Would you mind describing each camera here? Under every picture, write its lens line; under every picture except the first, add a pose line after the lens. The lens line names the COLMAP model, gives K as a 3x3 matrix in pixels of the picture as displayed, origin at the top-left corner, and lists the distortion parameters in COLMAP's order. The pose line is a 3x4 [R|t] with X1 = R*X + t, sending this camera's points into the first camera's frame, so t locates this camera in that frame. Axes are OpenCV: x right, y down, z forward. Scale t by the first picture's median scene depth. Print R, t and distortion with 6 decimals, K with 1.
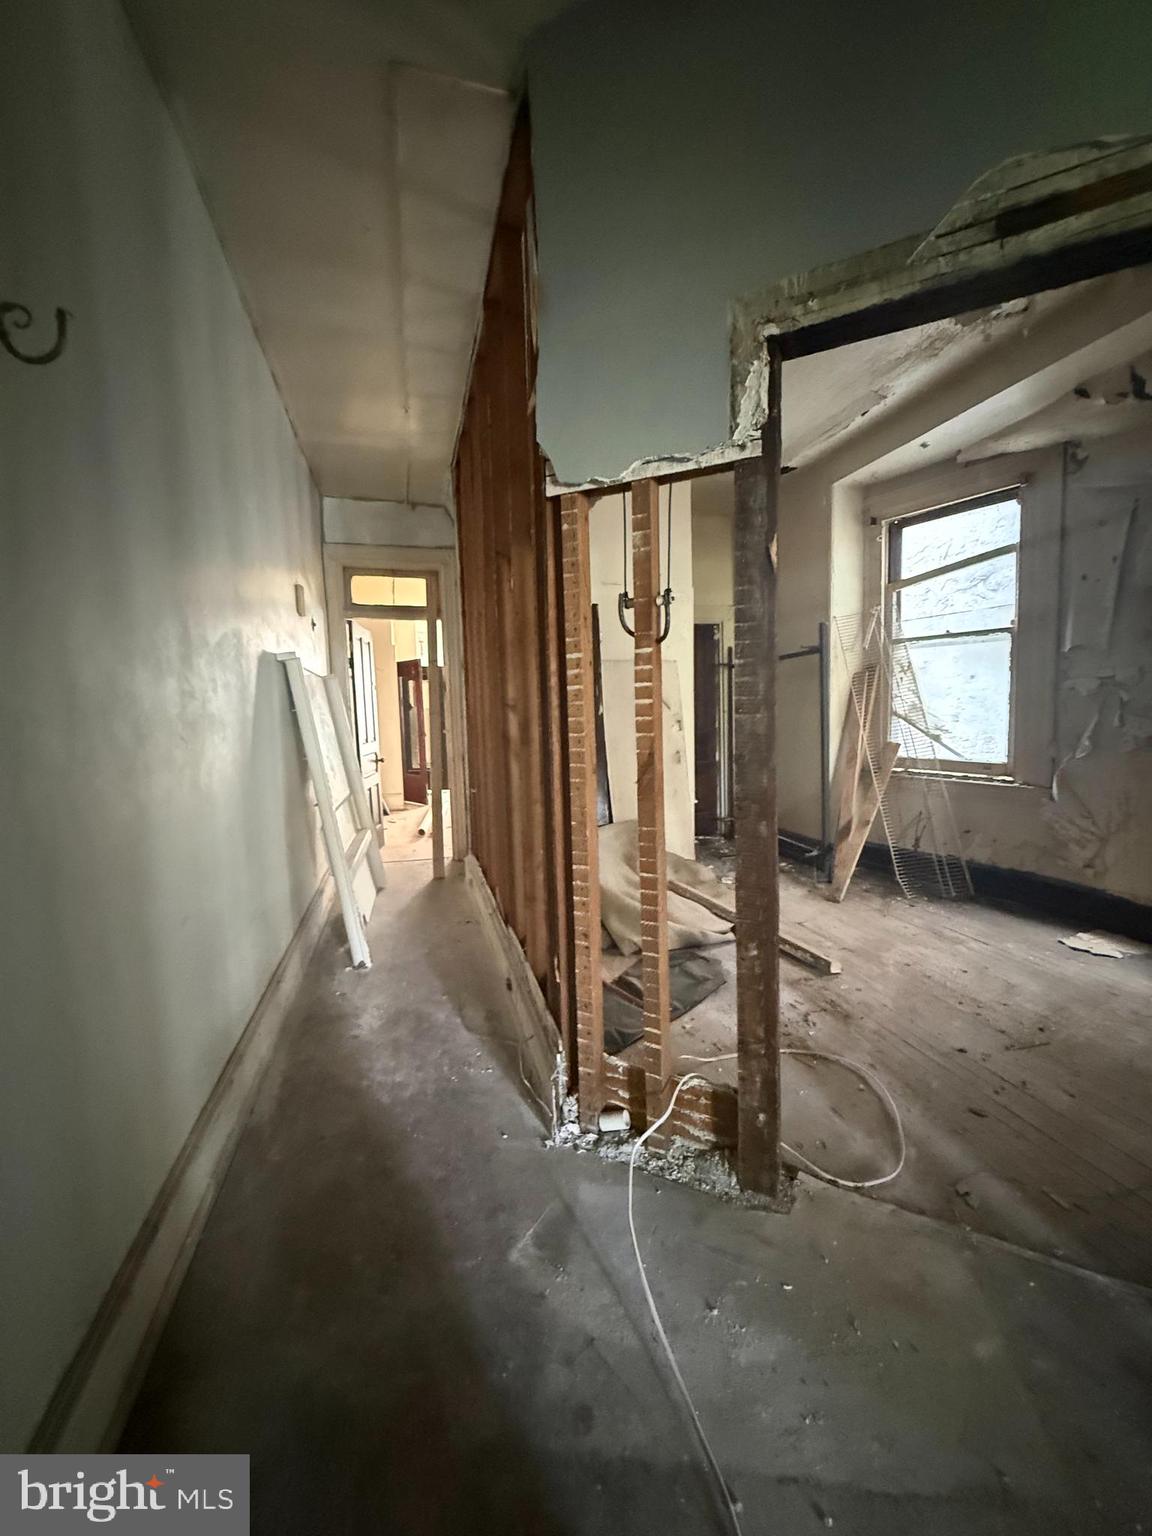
lens RADIAL K [[613.2, 0, 575.9], [0, 613.2, 767.8], [0, 0, 1]] dist [0.001378, -0.000596]
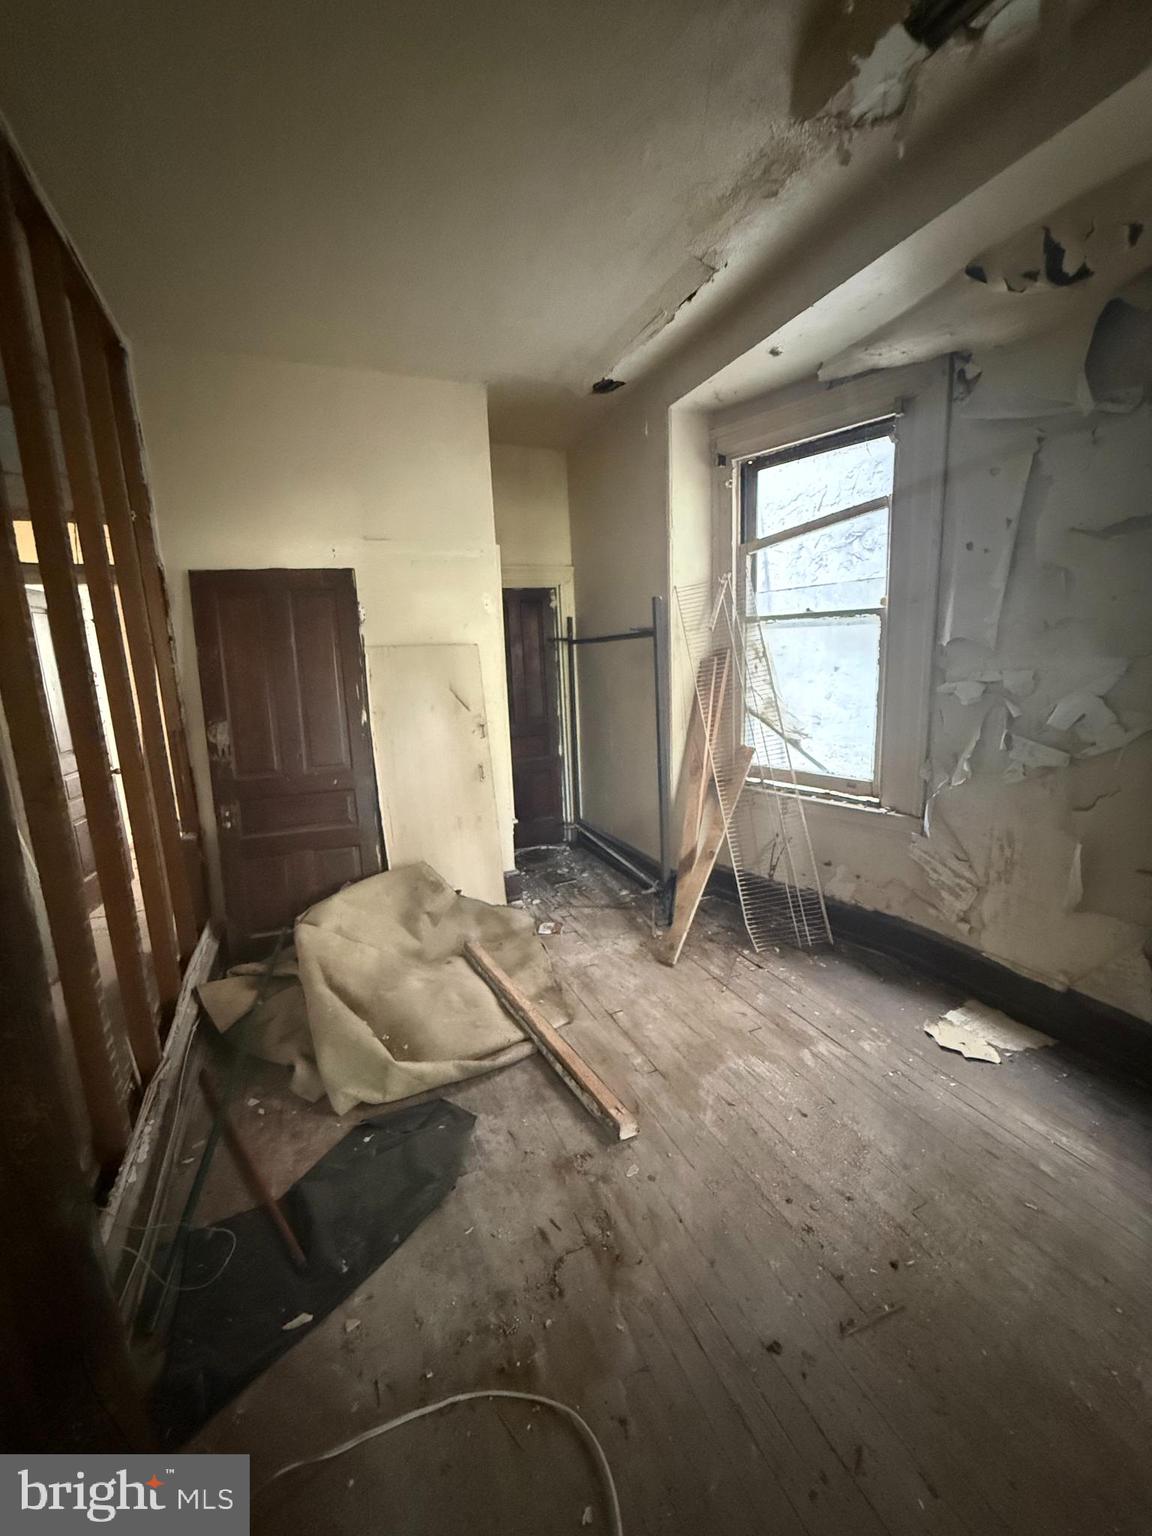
lens RADIAL K [[613.2, 0, 576.7], [0, 613.2, 768.5], [0, 0, 1]] dist [0.001378, -0.000596]
pose [[0.989943, -0.038255, 0.136194, 0.218407], [0.025982, 0.995532, 0.090781, -0.108401], [-0.139059, -0.086329, 0.986514, 0.275378]]
